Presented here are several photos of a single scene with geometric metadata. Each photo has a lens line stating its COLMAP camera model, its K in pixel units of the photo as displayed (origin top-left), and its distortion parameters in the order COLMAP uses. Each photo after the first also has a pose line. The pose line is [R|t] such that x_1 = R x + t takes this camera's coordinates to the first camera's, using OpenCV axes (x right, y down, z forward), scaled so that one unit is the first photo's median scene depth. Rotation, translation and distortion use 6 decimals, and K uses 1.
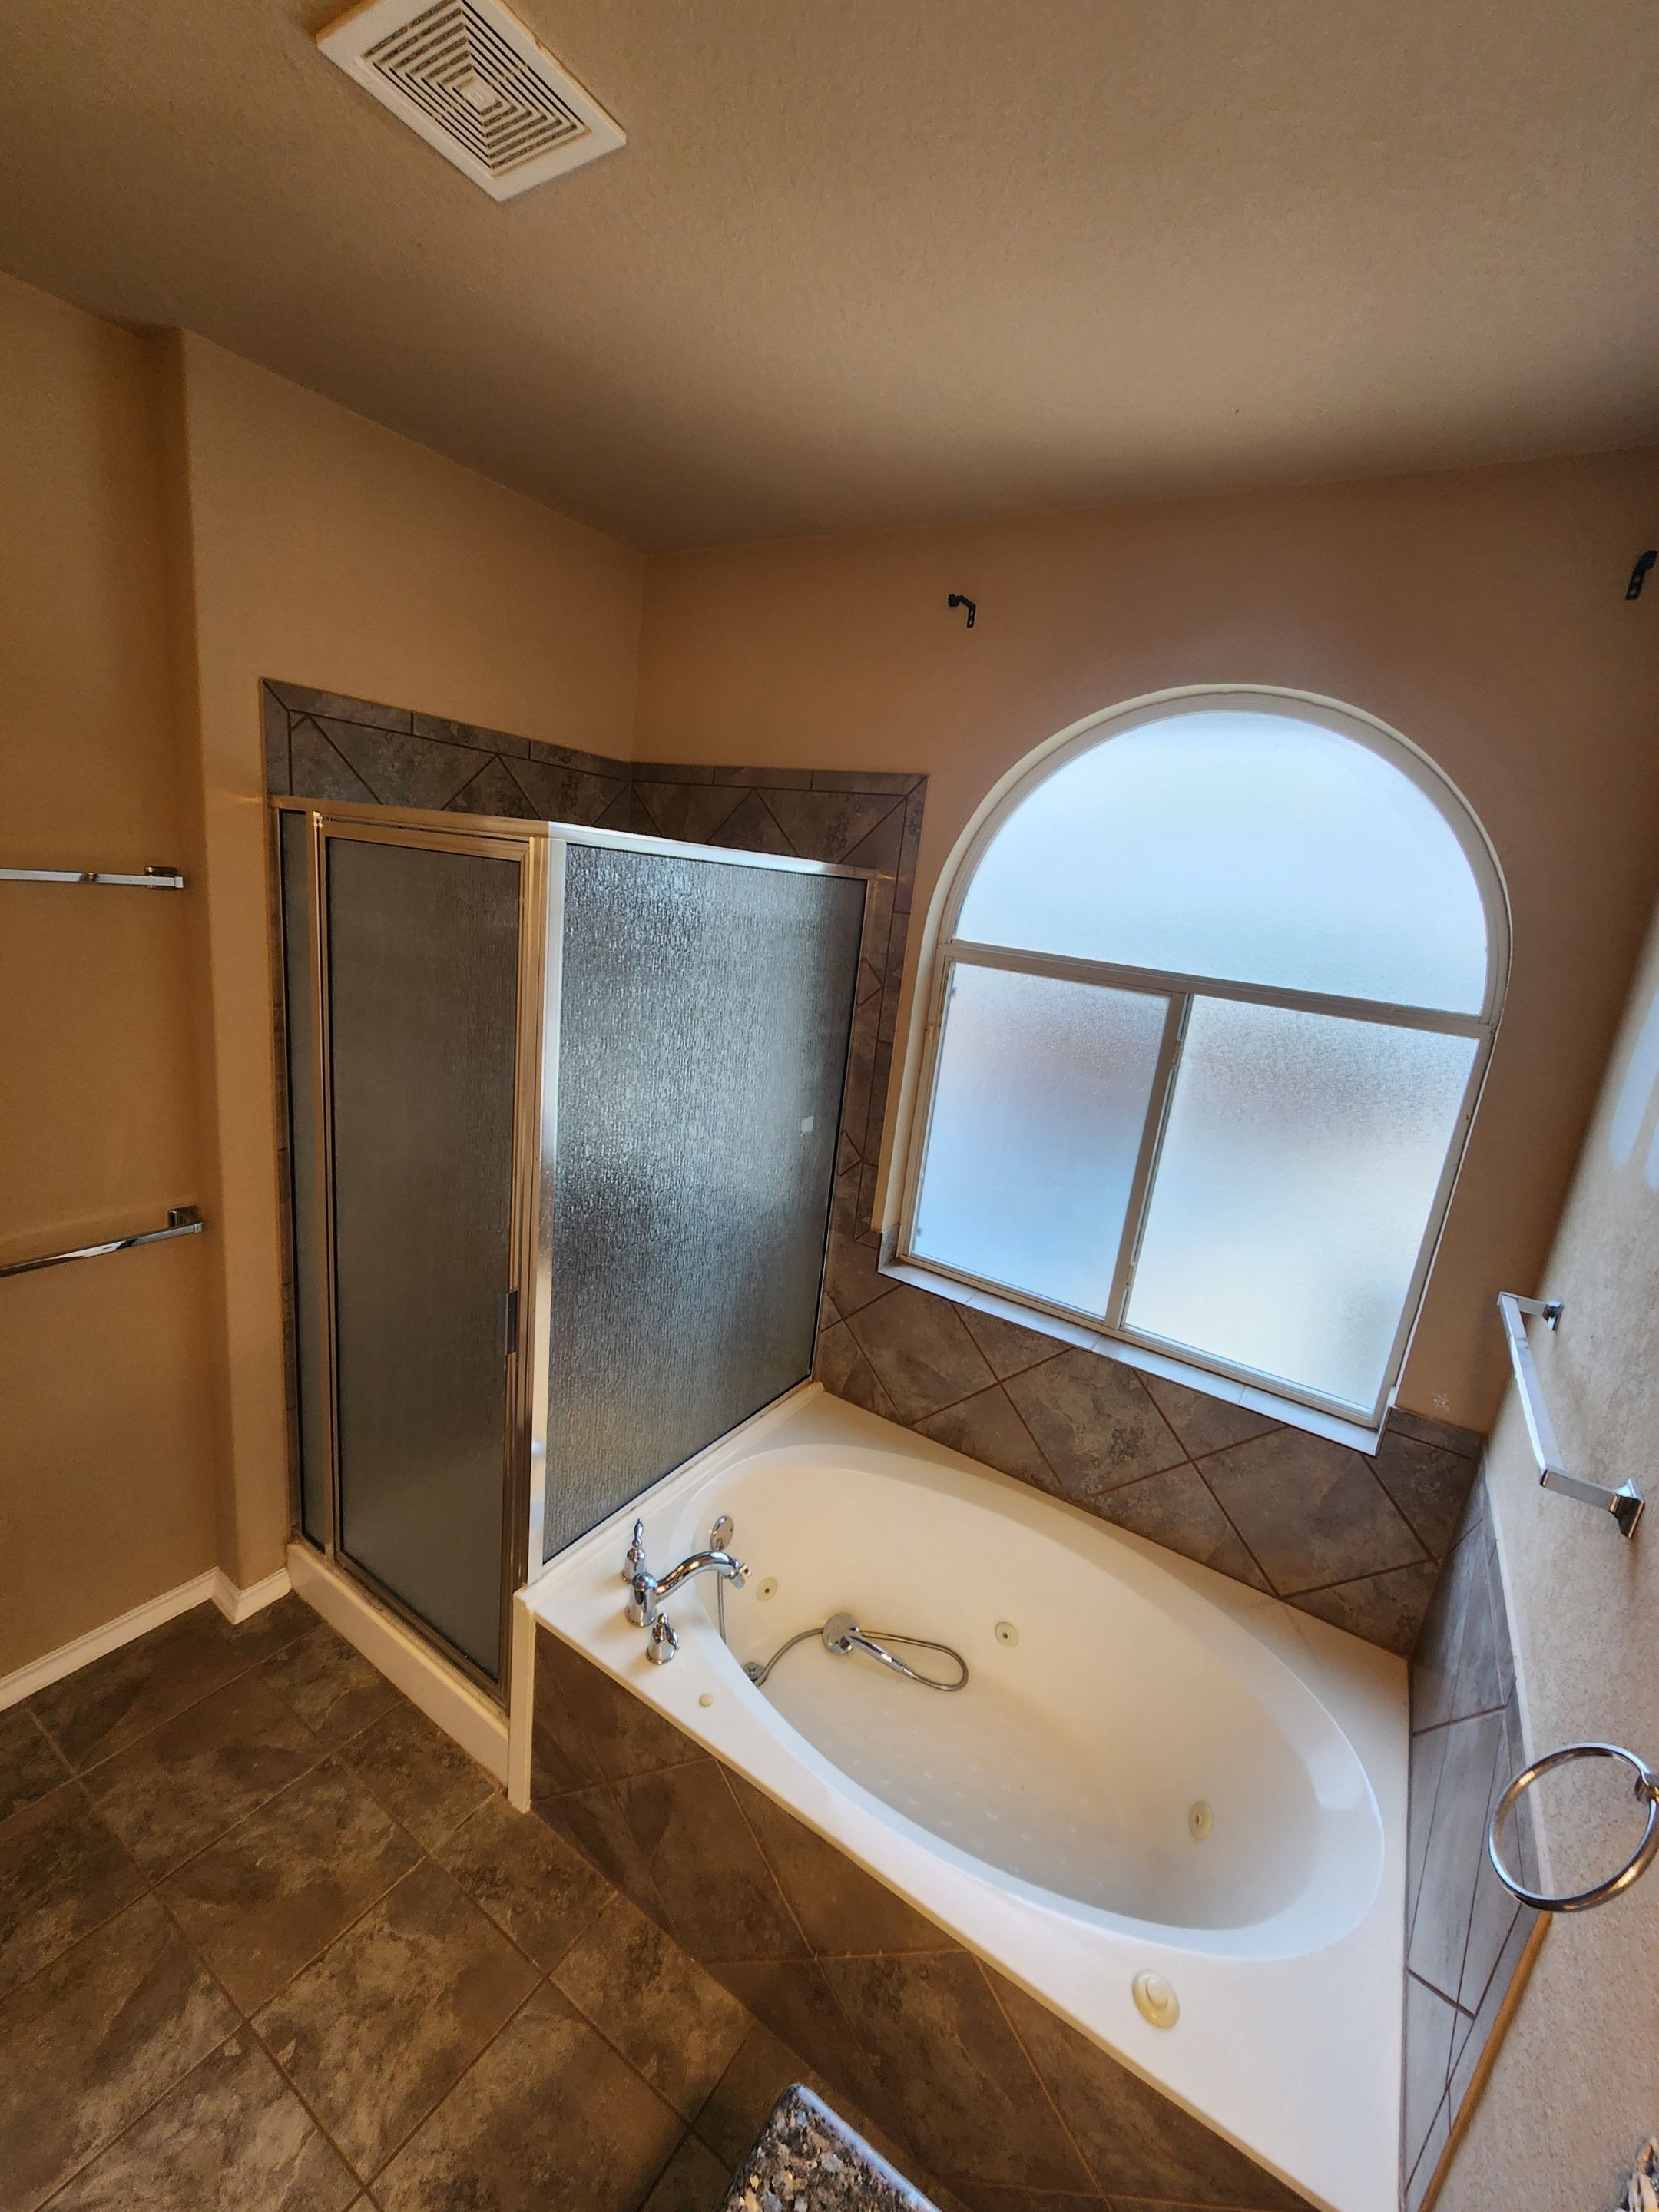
lens RADIAL K [[896.7, 0, 829.6], [0, 896.7, 1095.1], [0, 0, 1]] dist [0.003605, -0.004429]
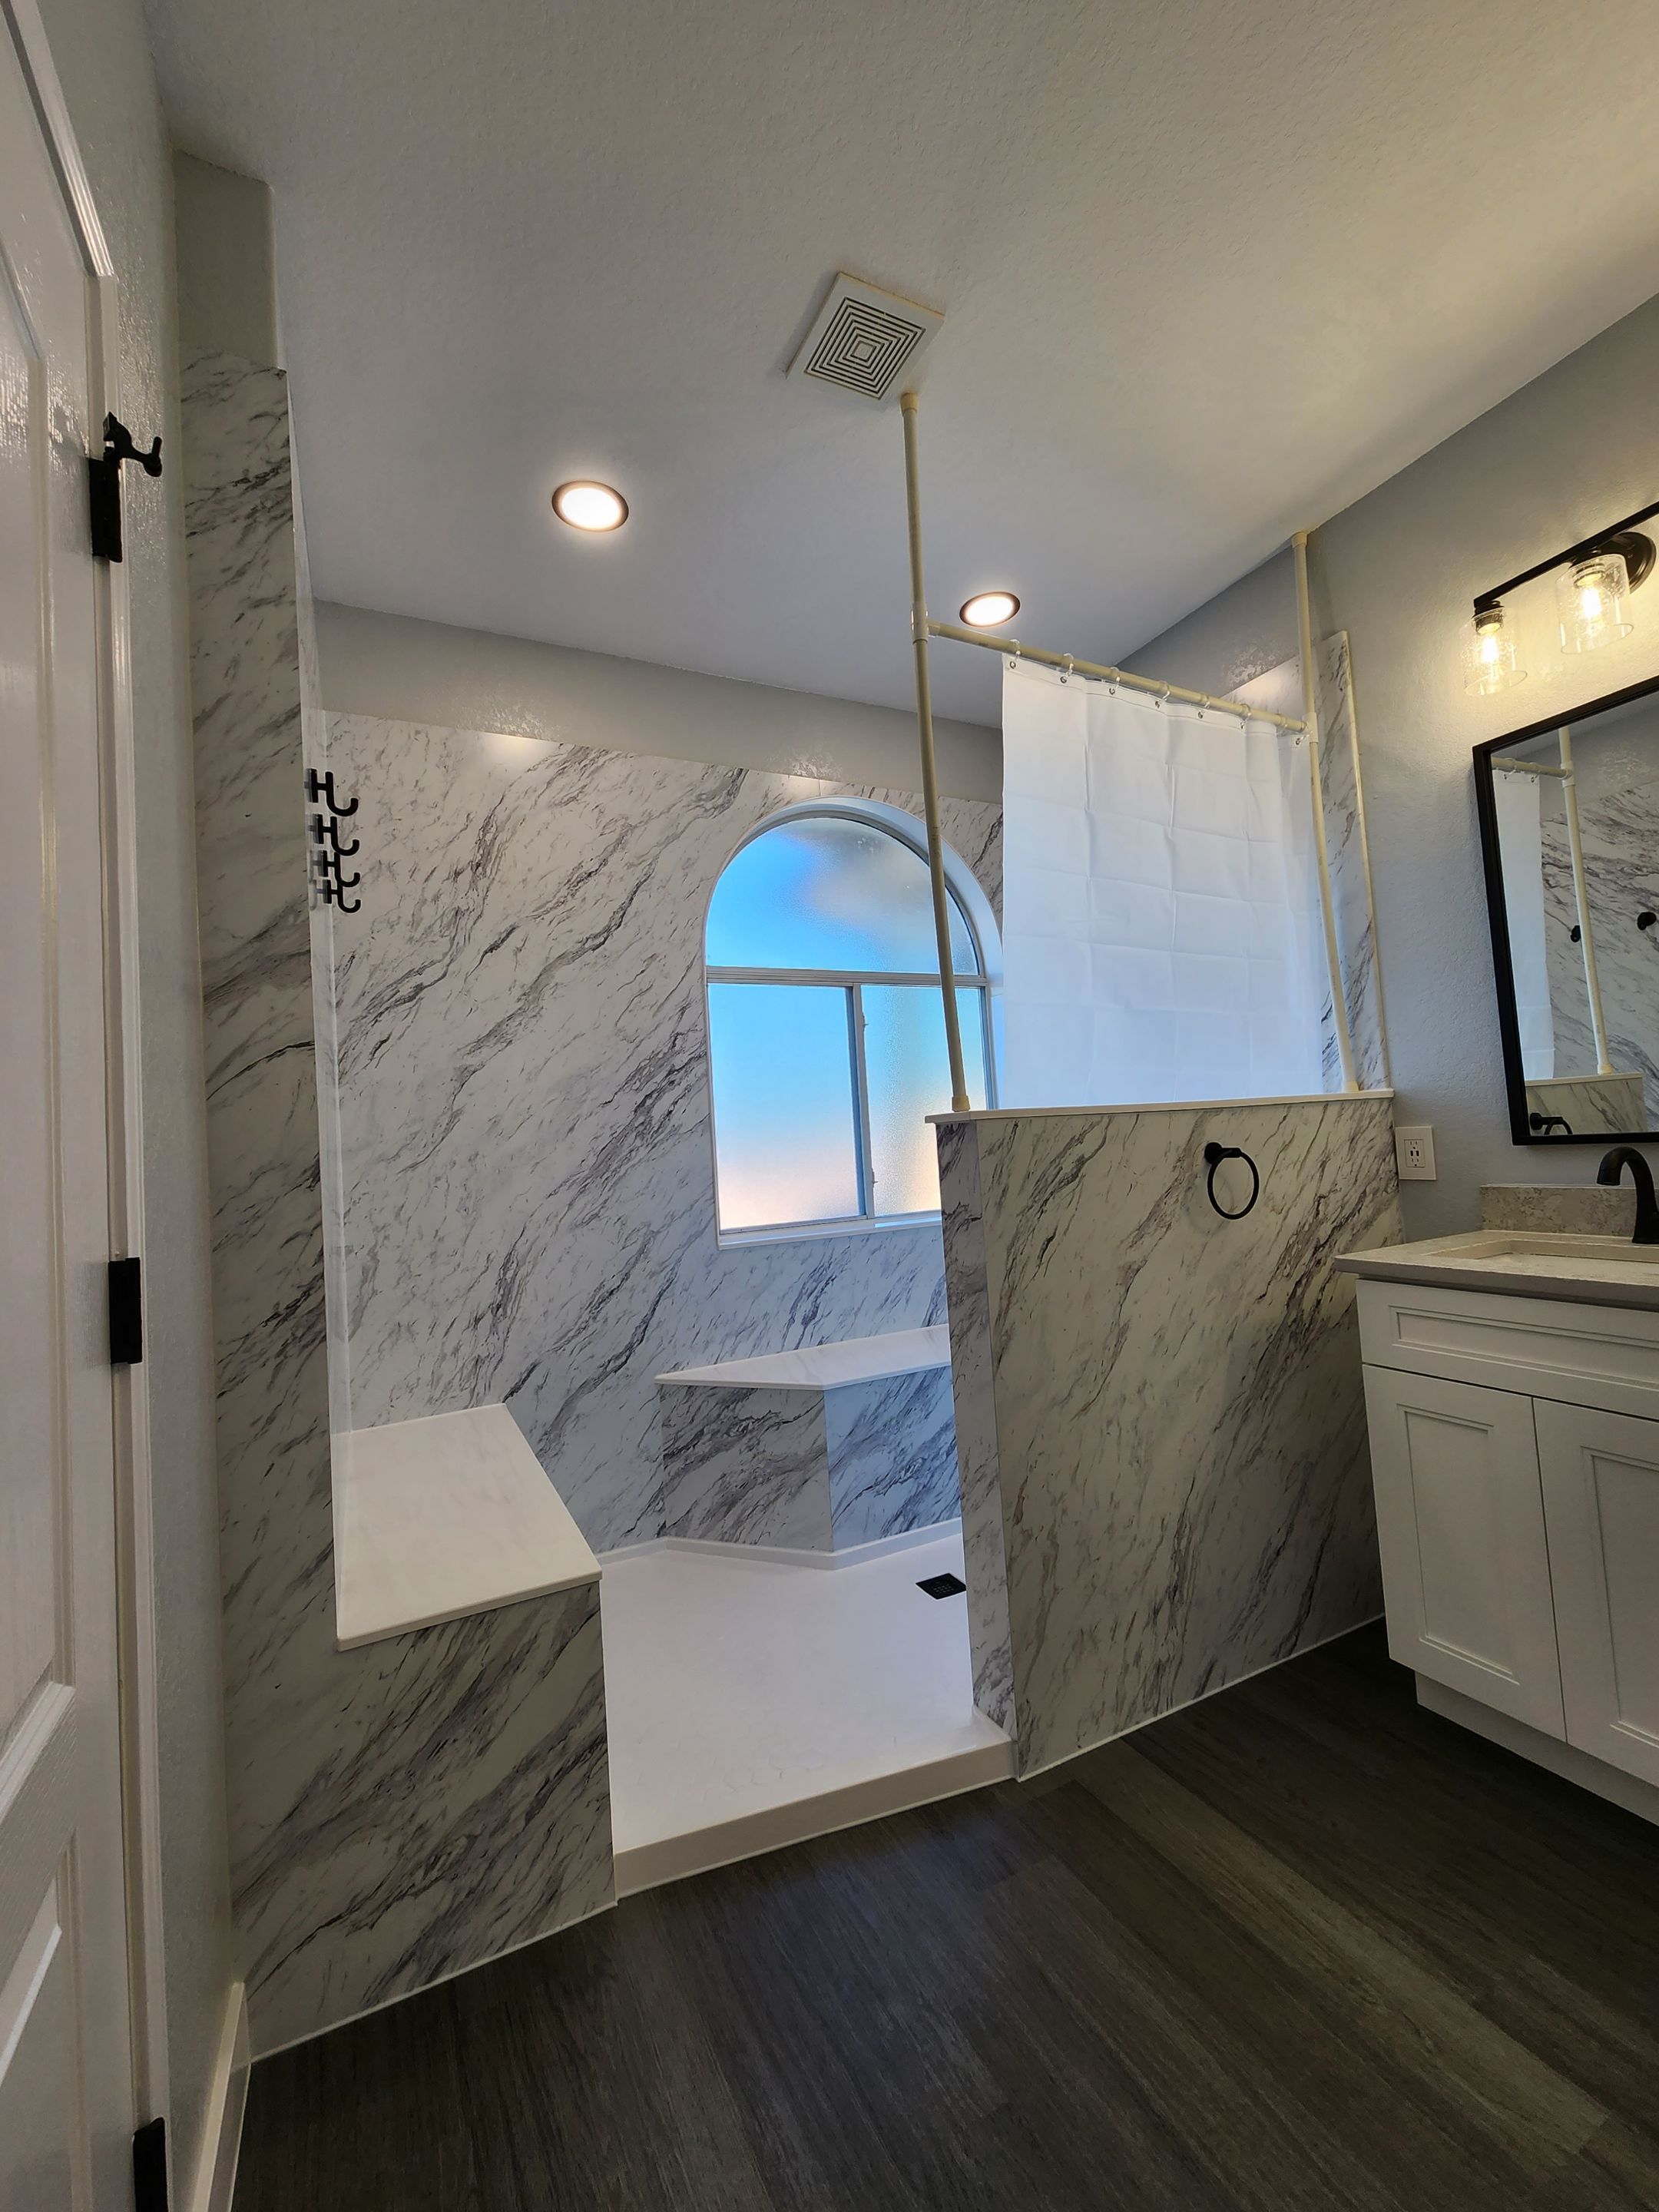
lens RADIAL K [[904.3, 0, 824.8], [0, 904.3, 1095.5], [0, 0, 1]] dist [0.002165, -0.004137]
pose [[0.502014, -0.097909, 0.859299, -1.138334], [0.315415, 0.945866, -0.076497, 0.197389], [-0.805292, 0.309439, 0.505720, 0.337723]]
